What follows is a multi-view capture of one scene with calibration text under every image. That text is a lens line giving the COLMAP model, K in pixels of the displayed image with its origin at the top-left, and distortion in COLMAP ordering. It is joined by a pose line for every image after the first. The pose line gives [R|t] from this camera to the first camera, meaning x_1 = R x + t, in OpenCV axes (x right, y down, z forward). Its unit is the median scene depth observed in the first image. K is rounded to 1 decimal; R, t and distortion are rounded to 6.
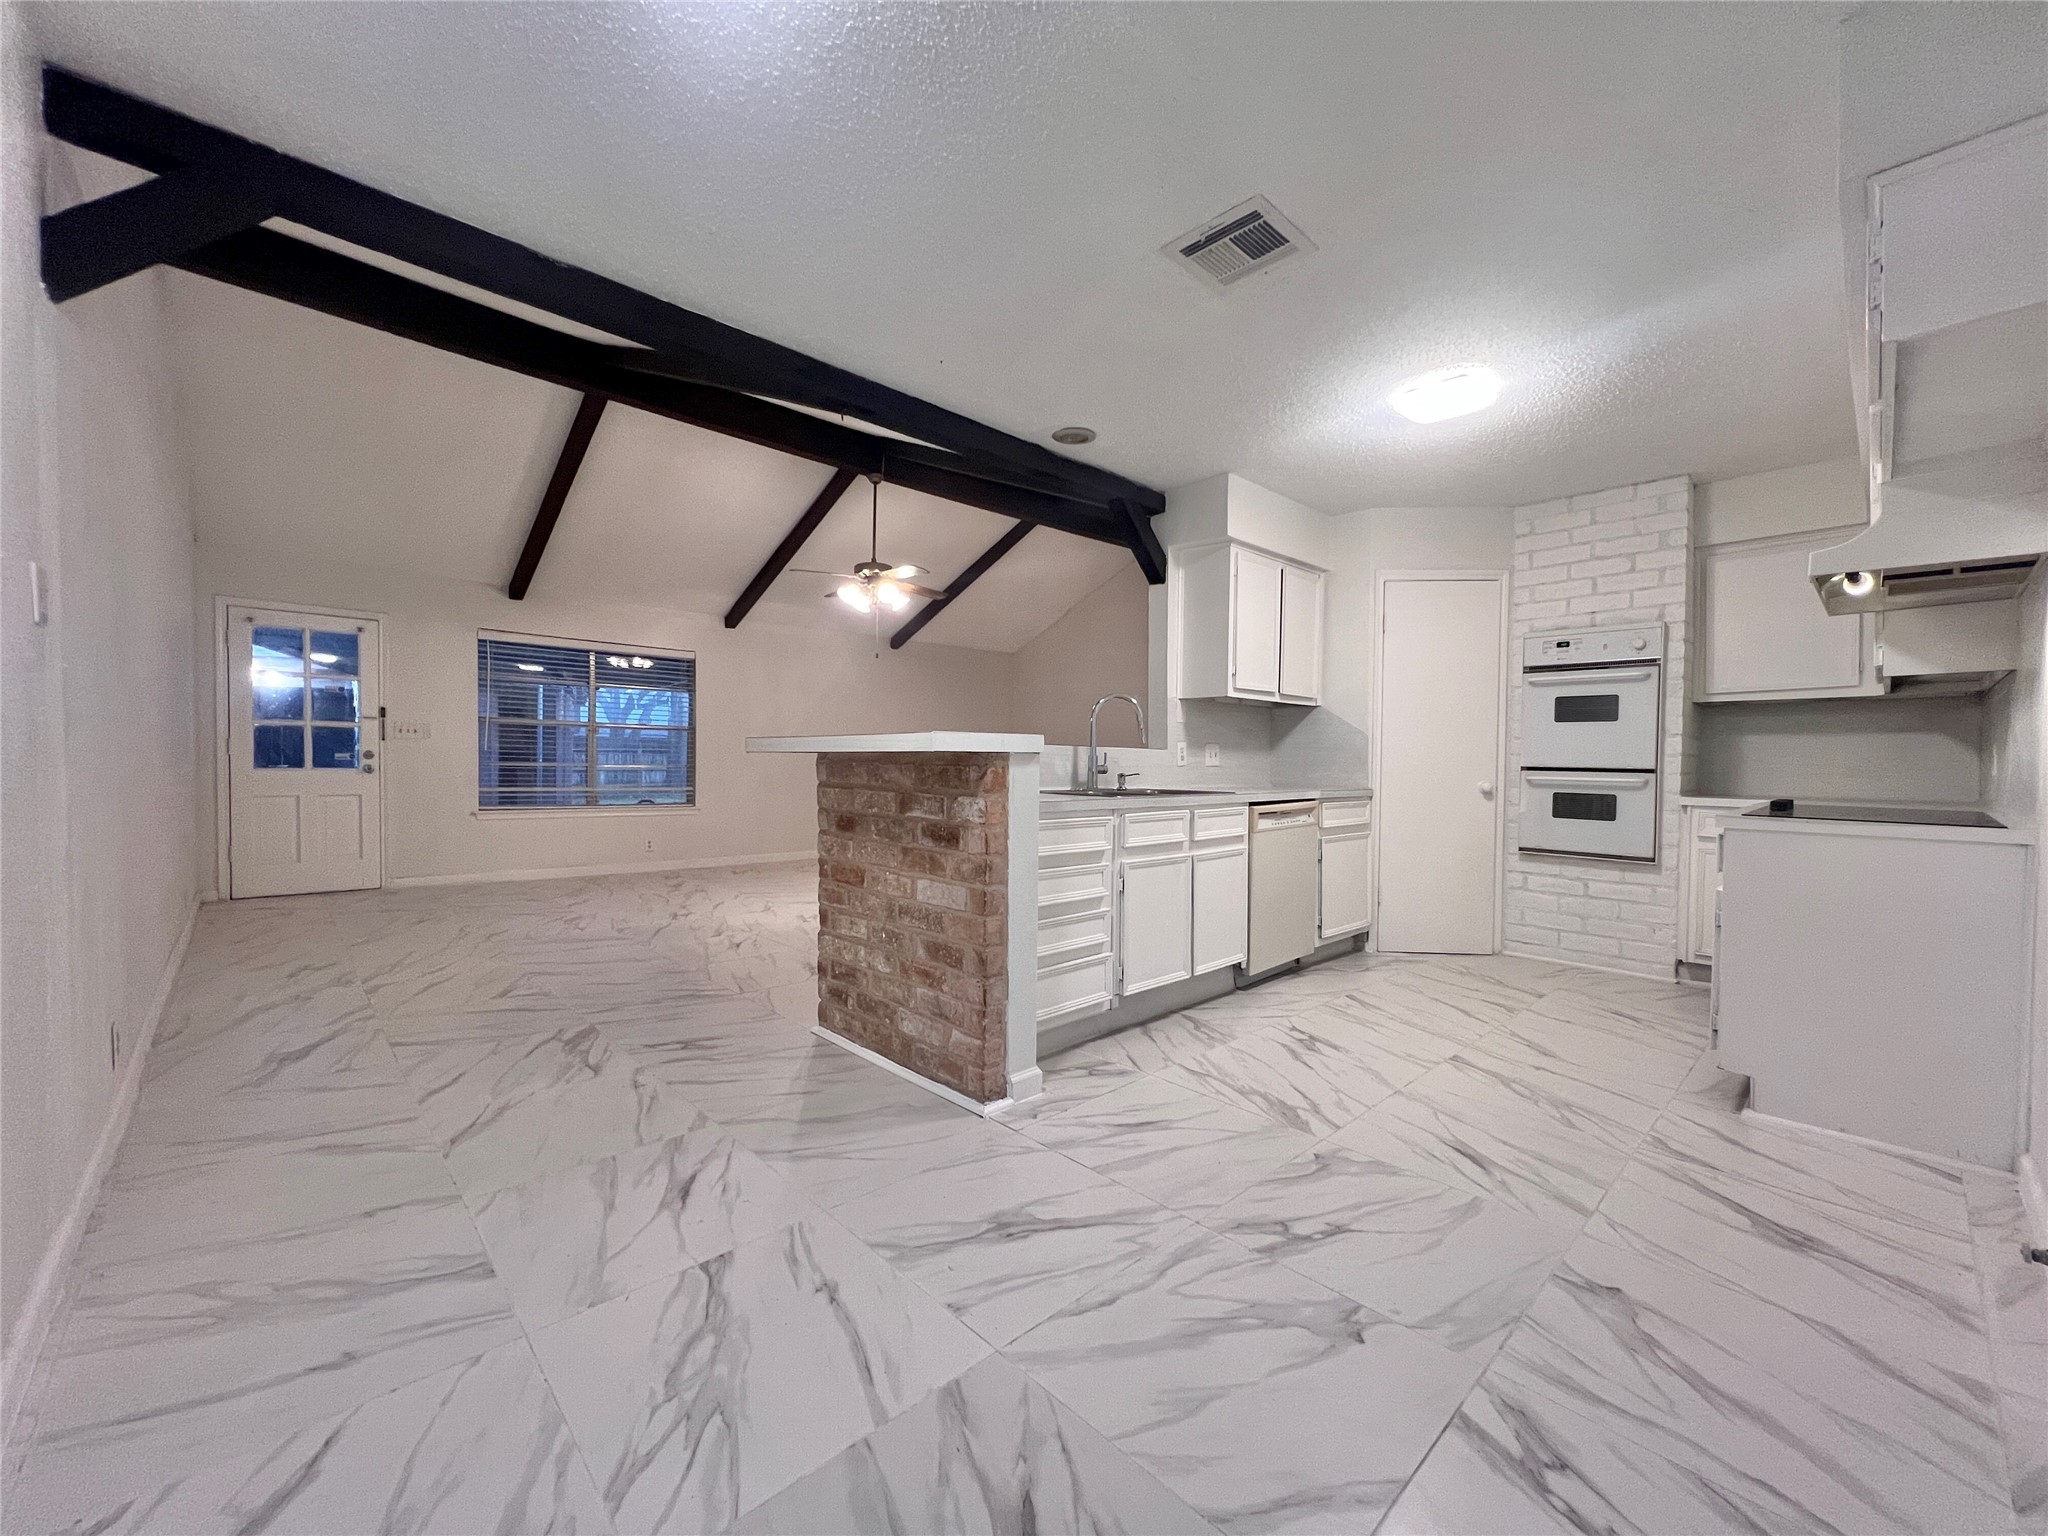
lens RADIAL K [[820.9, 0, 1023.0], [0, 820.9, 775.0], [0, 0, 1]] dist [-0.004587, 0.001327]
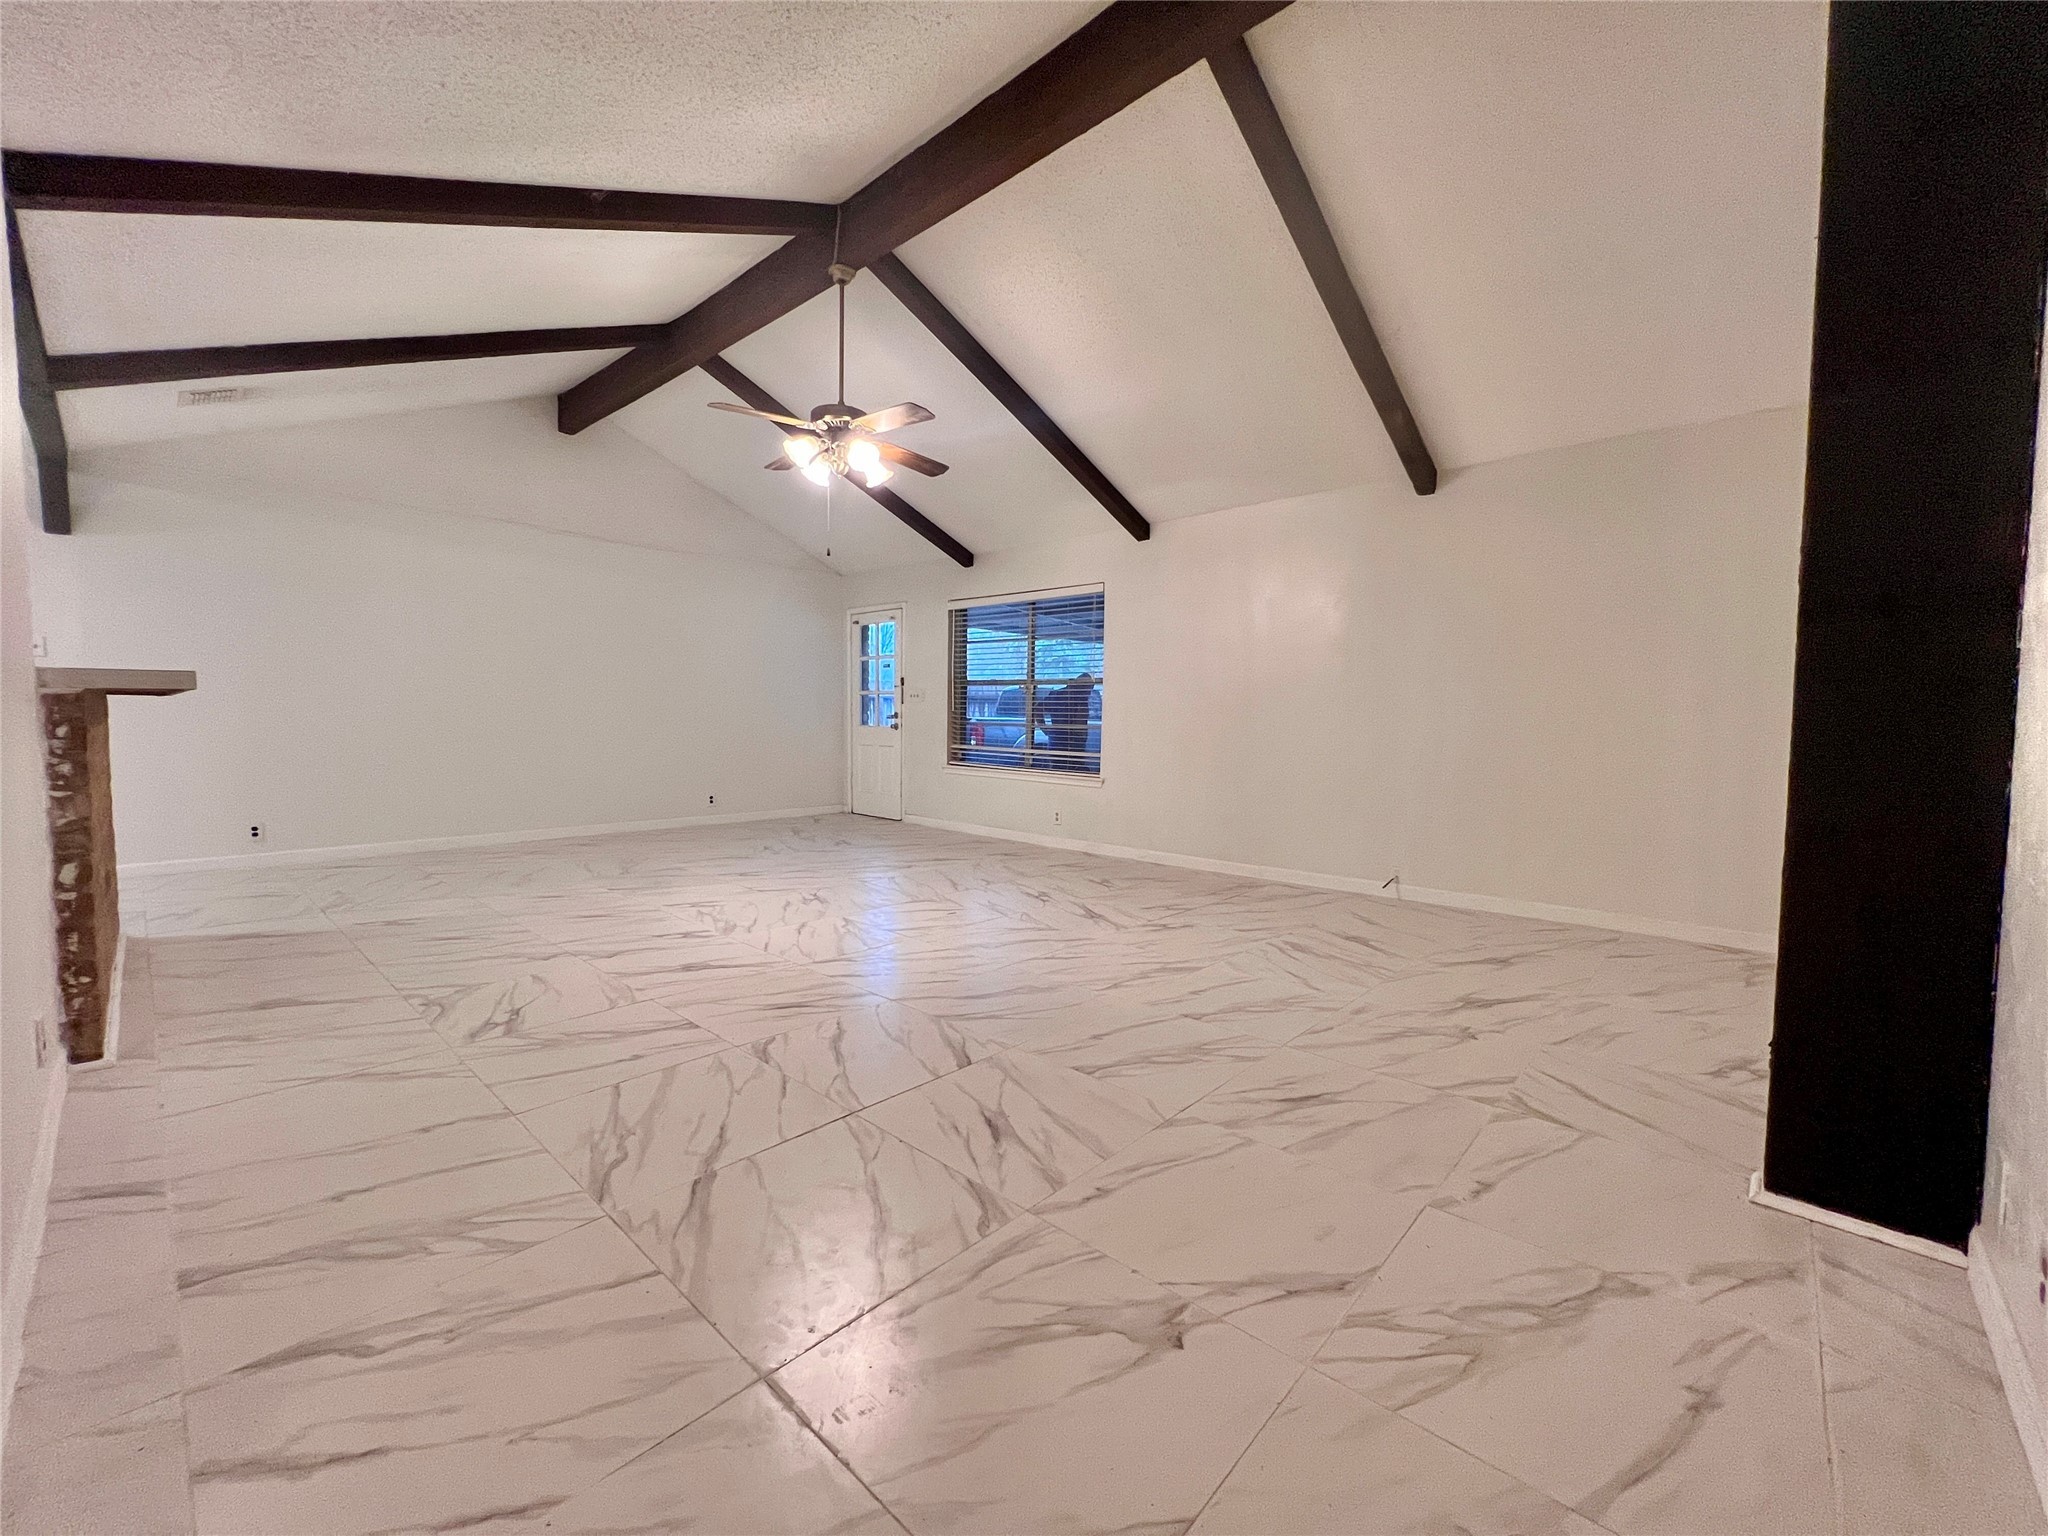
lens RADIAL K [[820.9, 0, 1018.9], [0, 820.9, 759.2], [0, 0, 1]] dist [-0.004587, 0.001327]
pose [[0.071634, 0.037237, -0.996736, 0.770911], [-0.027841, 0.998988, 0.035320, -0.010331], [0.997042, 0.025220, 0.072599, 1.710274]]
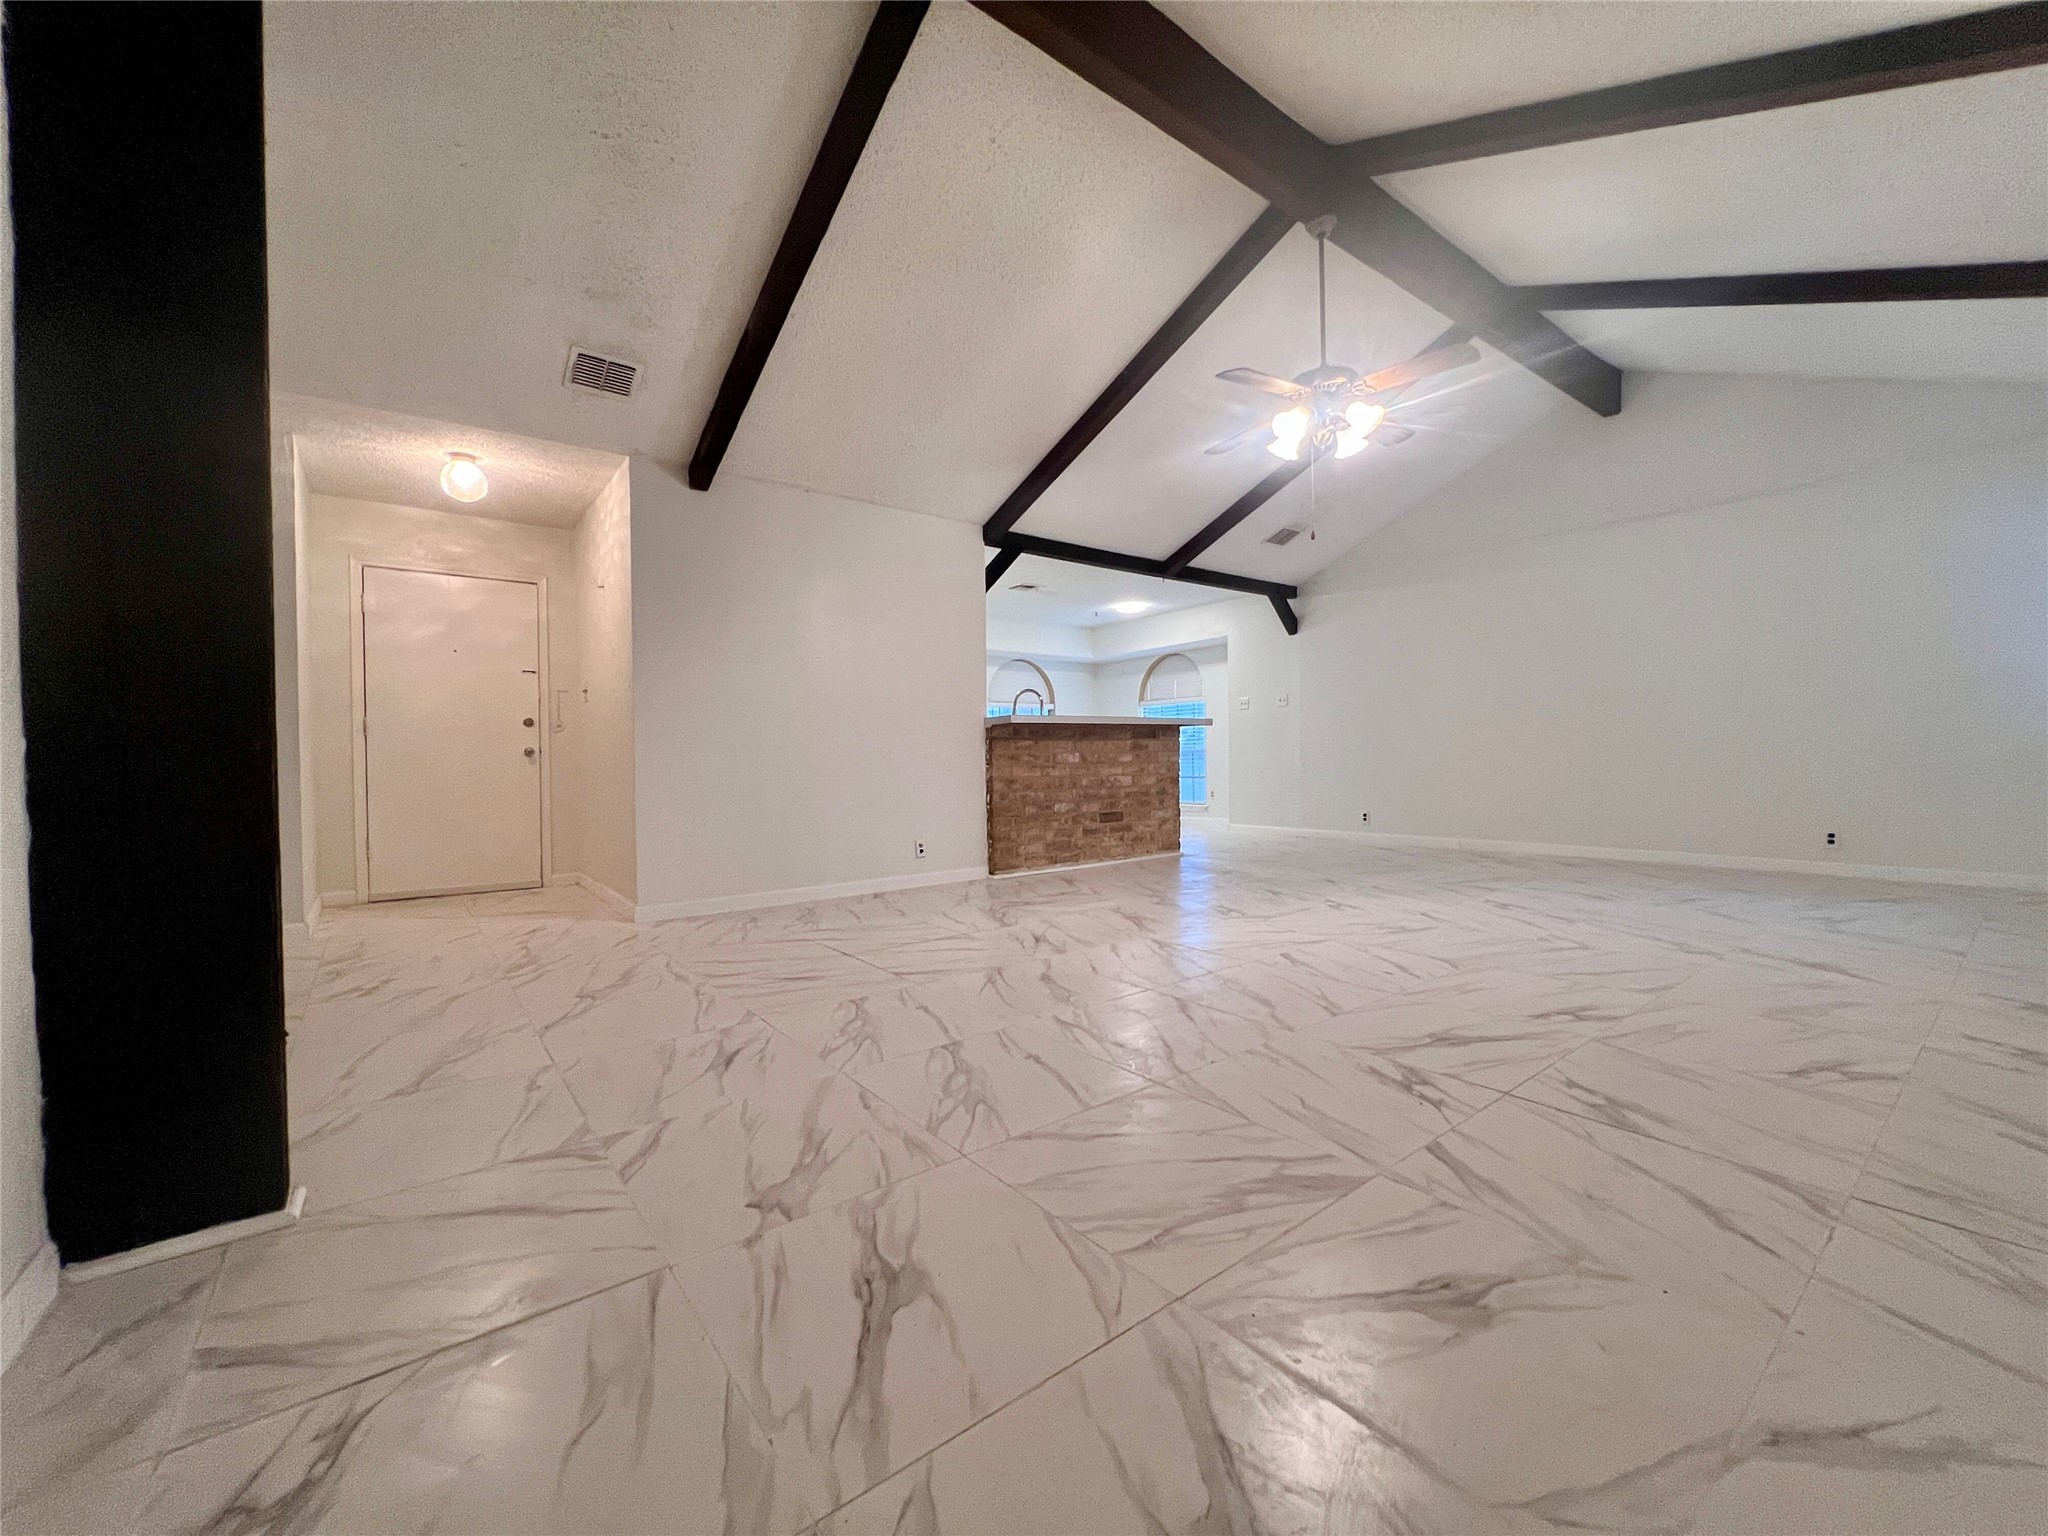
lens RADIAL K [[820.9, 0, 1045.1], [0, 820.9, 776.2], [0, 0, 1]] dist [-0.004587, 0.001327]
pose [[-0.996966, 0.005044, 0.077677, -0.050310], [0.008477, 0.998999, 0.043932, 0.005510], [-0.077378, 0.044457, -0.996010, 2.527724]]
